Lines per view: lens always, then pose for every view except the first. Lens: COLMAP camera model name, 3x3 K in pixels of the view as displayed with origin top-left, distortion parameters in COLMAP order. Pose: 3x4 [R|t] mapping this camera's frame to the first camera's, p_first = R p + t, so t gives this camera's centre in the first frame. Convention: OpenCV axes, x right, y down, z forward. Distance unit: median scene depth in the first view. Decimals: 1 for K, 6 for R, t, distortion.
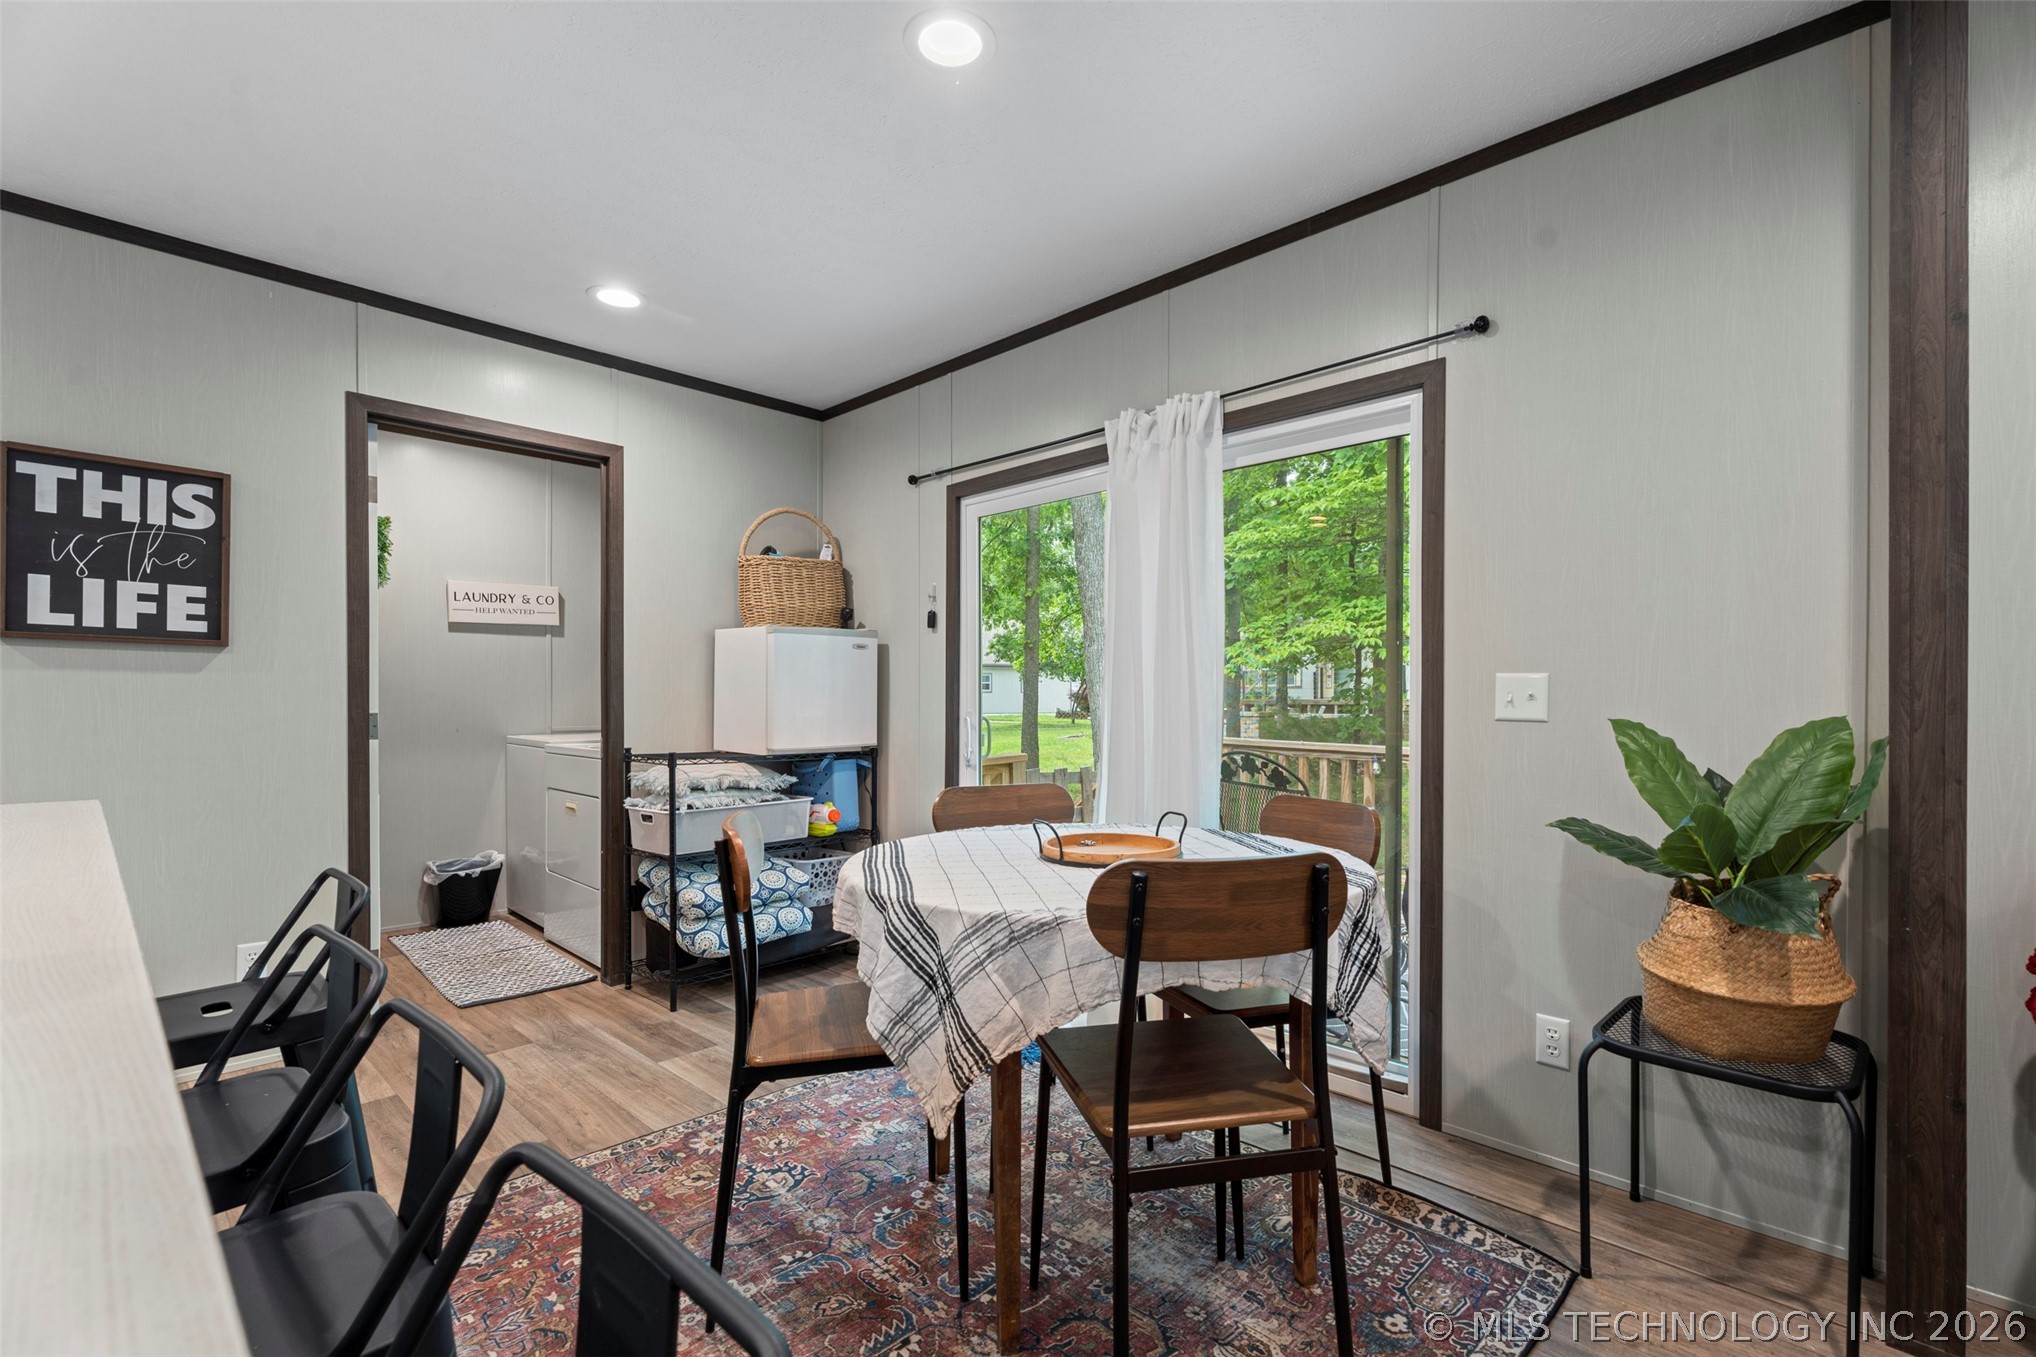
lens RADIAL K [[902.4, 0, 1032.7], [0, 902.4, 702.5], [0, 0, 1]] dist [-0.004669, 0.000786]
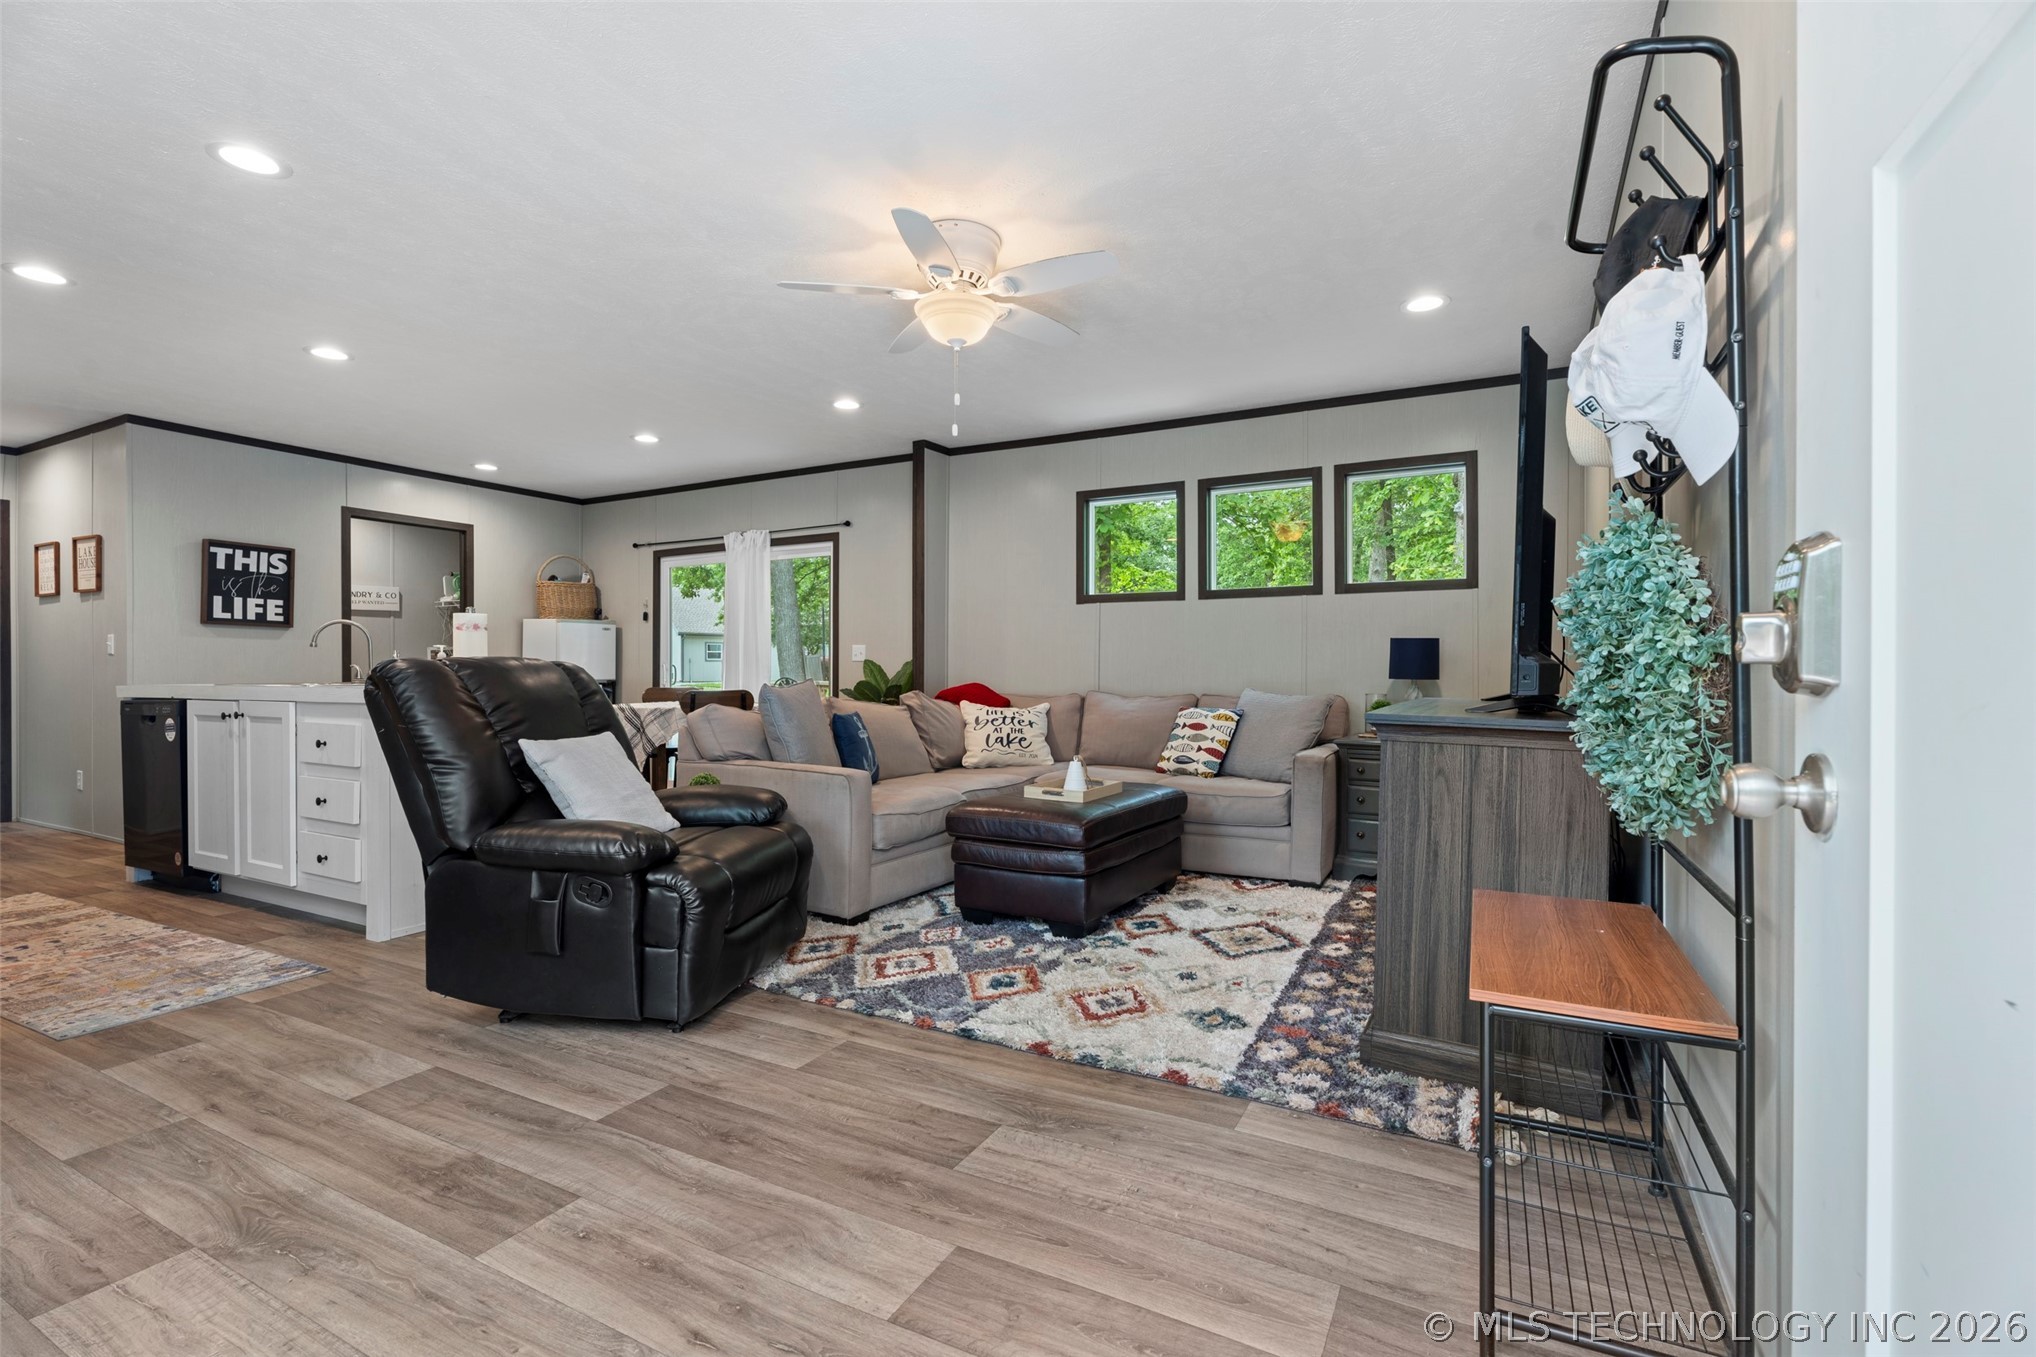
lens RADIAL K [[902.4, 0, 1044.2], [0, 902.4, 678.8], [0, 0, 1]] dist [-0.004669, 0.000786]
pose [[0.959279, -0.002544, 0.282450, 0.212731], [0.001115, 0.999986, 0.005221, 0.047429], [-0.282459, -0.004693, 0.959268, -1.455443]]
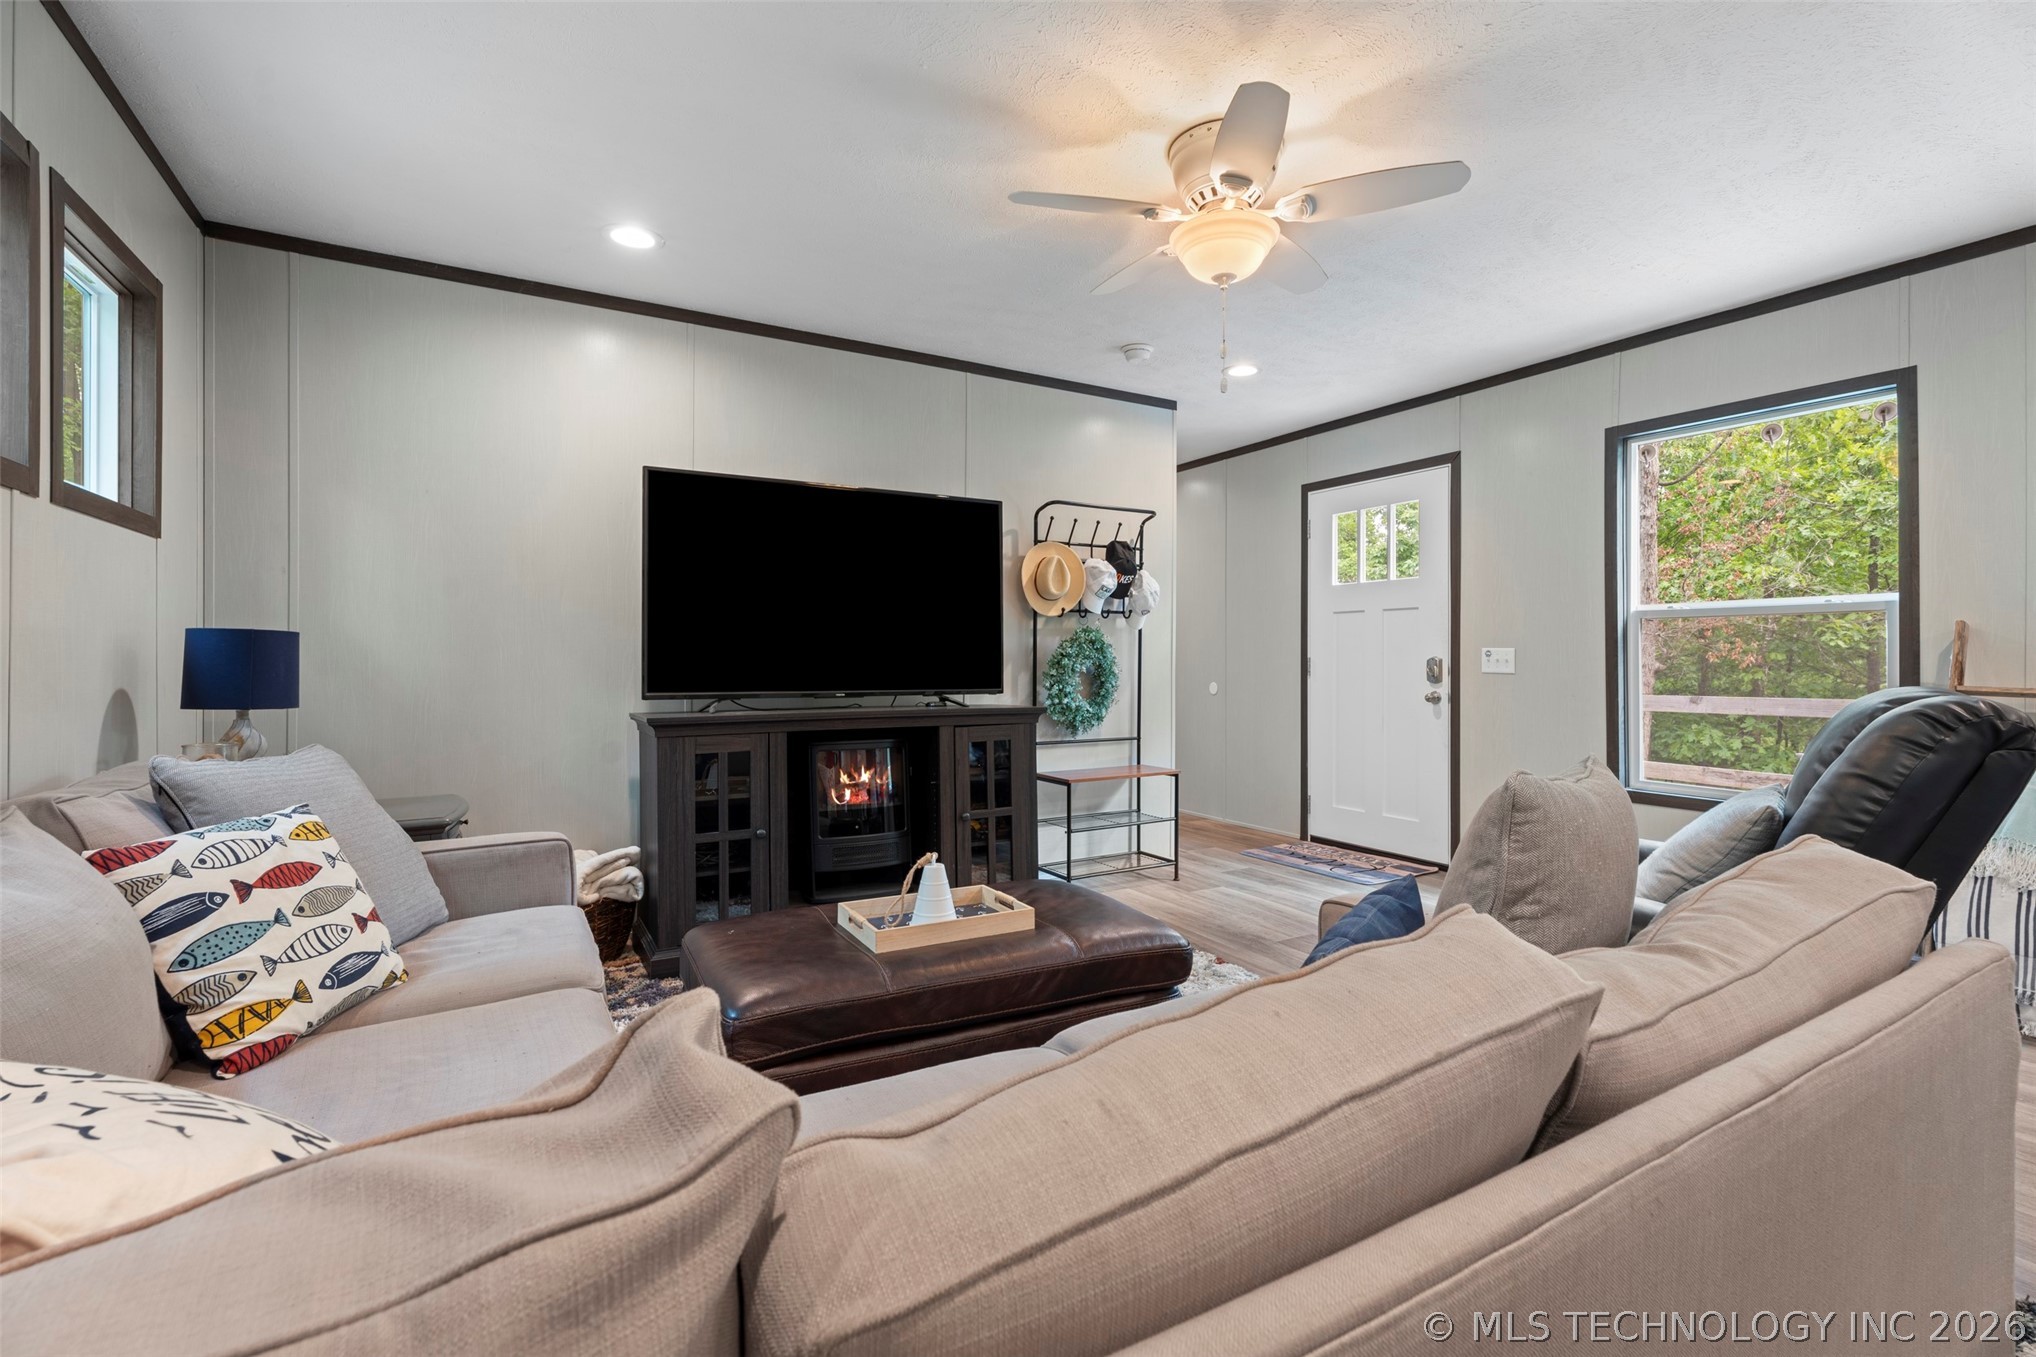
lens RADIAL K [[902.4, 0, 1042.0], [0, 902.4, 652.0], [0, 0, 1]] dist [-0.004669, 0.000786]
pose [[-0.966362, -0.002297, 0.257174, 0.361605], [-0.004184, 0.999968, -0.006791, 0.012753], [-0.257150, -0.007639, -0.966341, 0.370688]]
